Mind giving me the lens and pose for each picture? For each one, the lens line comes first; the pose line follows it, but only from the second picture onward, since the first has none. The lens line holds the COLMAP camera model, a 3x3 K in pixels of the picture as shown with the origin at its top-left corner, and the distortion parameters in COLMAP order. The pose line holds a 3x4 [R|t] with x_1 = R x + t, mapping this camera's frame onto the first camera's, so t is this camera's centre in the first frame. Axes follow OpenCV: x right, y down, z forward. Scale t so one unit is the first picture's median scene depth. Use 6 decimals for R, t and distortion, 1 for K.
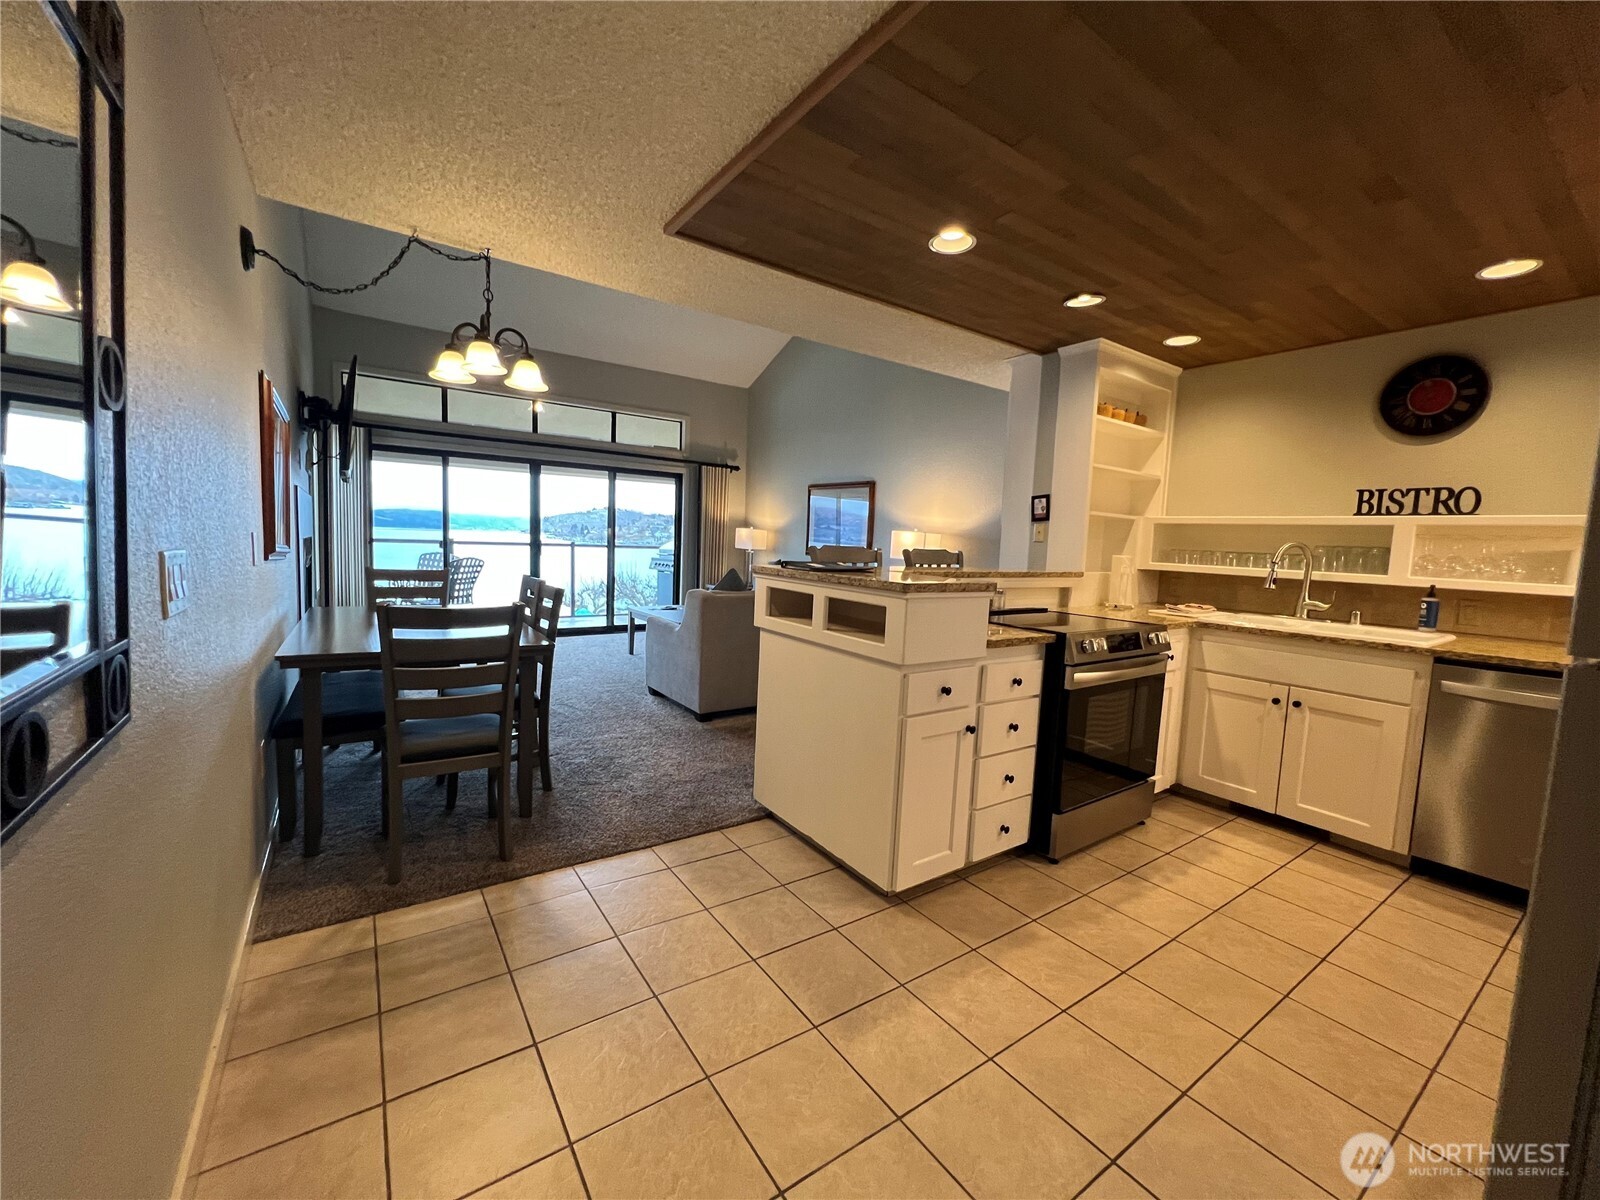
lens RADIAL K [[641.9, 0, 794.7], [0, 641.9, 598.2], [0, 0, 1]] dist [-0.000176, -0.000017]
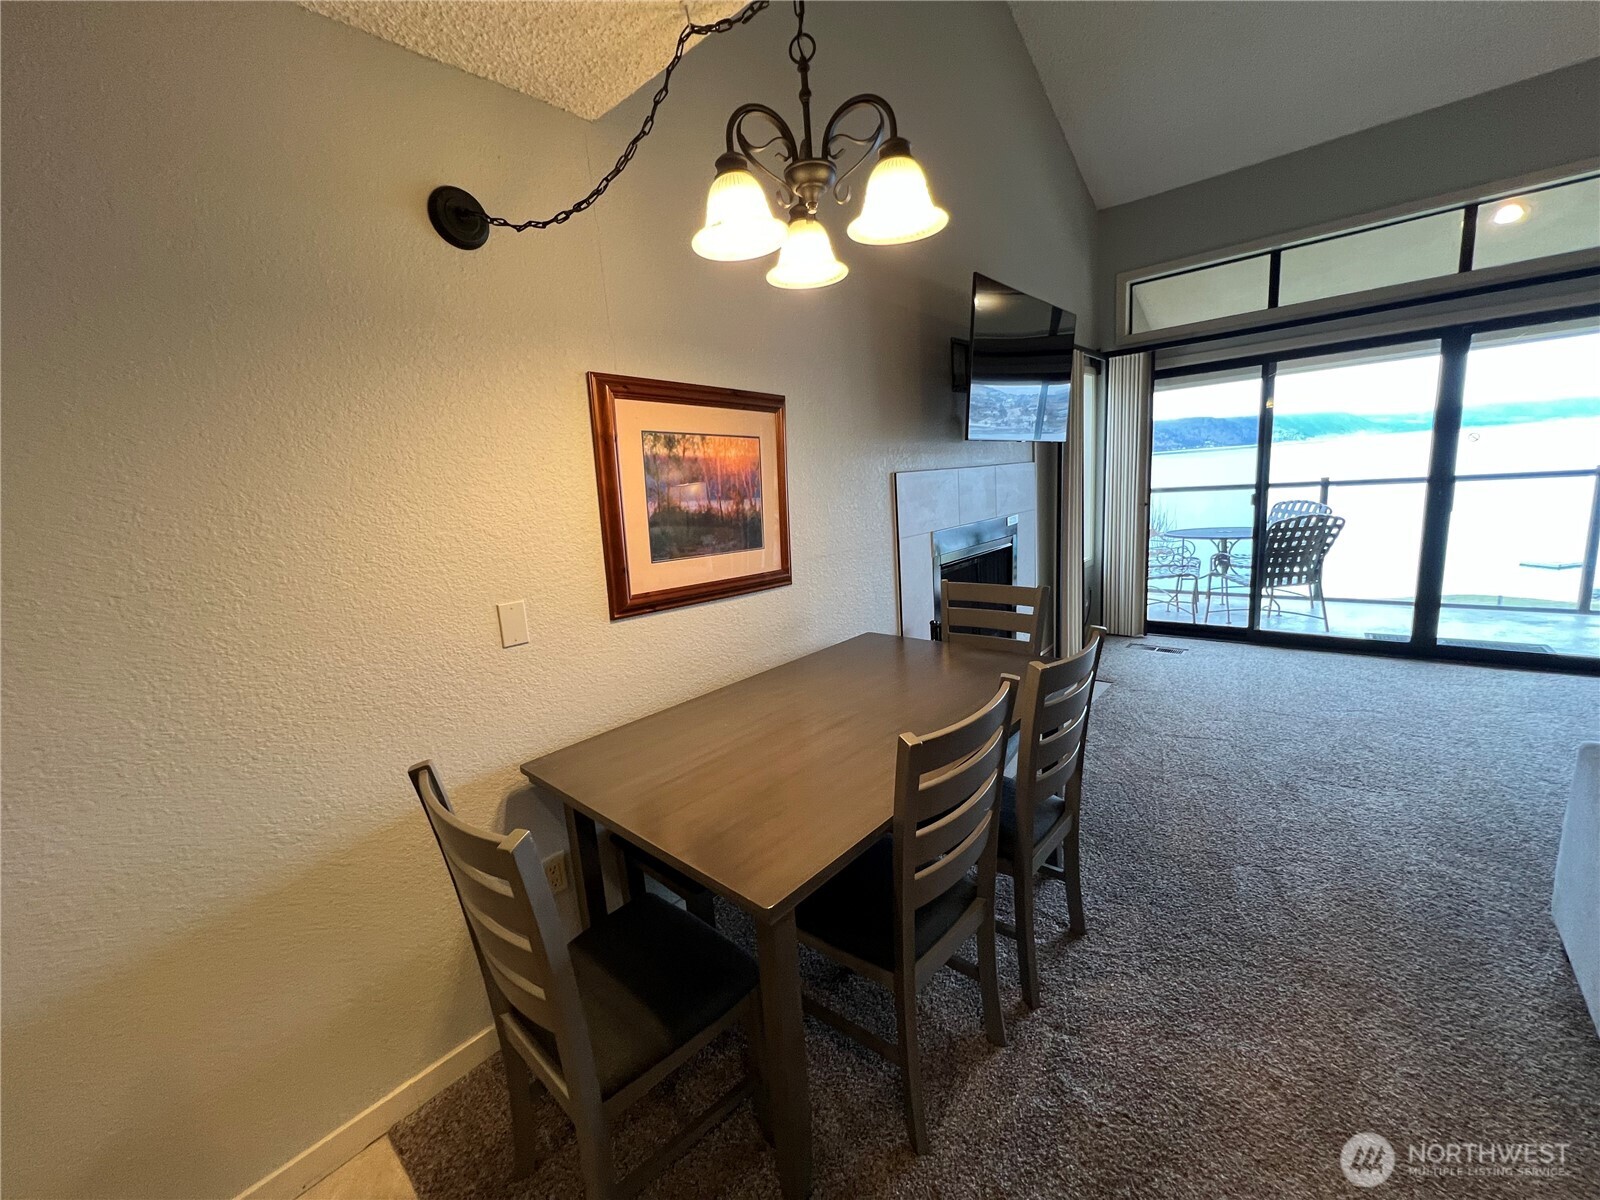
lens RADIAL K [[641.9, 0, 794.7], [0, 641.9, 598.2], [0, 0, 1]] dist [-0.000176, -0.000017]
pose [[0.243175, 0.123673, -0.962066, -0.013481], [-0.001234, 0.991877, 0.127193, -0.142800], [0.969982, -0.029744, 0.241353, 0.792939]]
